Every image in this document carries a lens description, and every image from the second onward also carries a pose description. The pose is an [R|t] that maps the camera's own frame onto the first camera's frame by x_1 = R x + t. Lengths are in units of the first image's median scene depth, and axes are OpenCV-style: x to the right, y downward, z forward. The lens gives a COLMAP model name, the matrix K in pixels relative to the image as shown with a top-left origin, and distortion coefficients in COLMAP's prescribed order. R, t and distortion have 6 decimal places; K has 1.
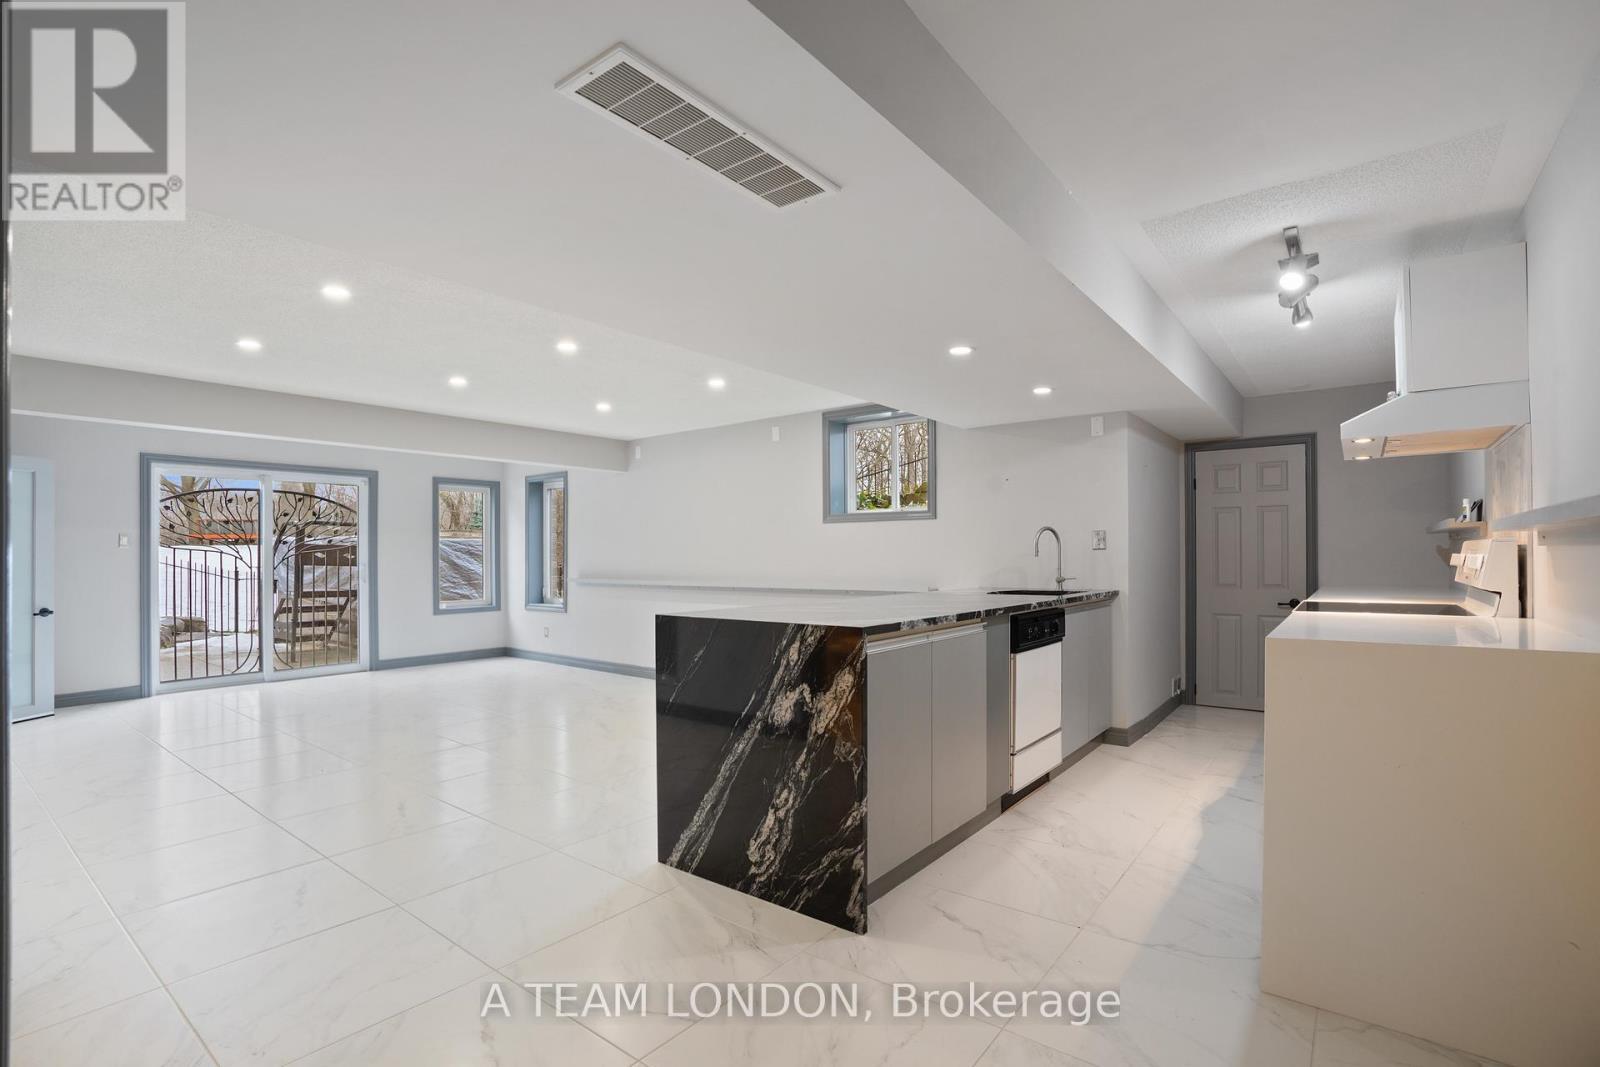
lens RADIAL K [[752.7, 0, 800.0], [0, 752.7, 533.5], [0, 0, 1]] dist [-0.043524, 0.000052]
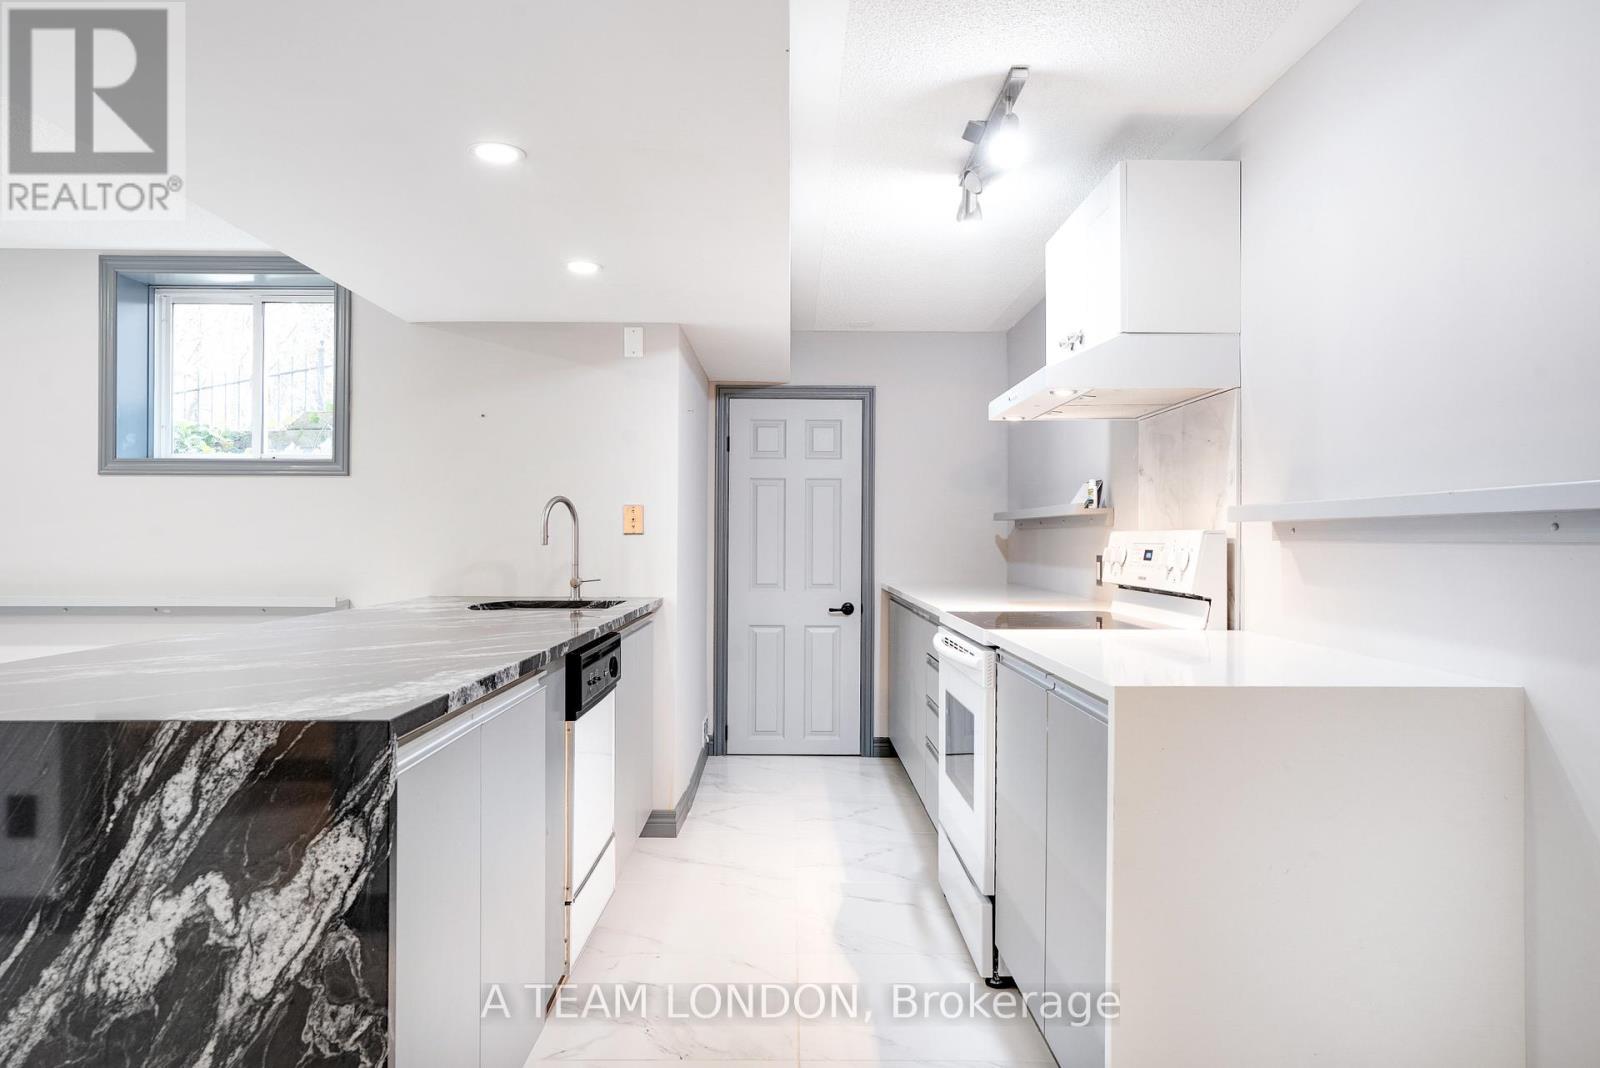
lens RADIAL K [[1055.8, 0, 798.6], [0, 1055.8, 522.6], [0, 0, 1]] dist [-0.027595, 0.045780]
pose [[0.784044, 0.018896, 0.620418, -0.096225], [-0.027614, 0.999609, 0.004451, 0.006185], [-0.620091, -0.020622, 0.784259, 0.379863]]
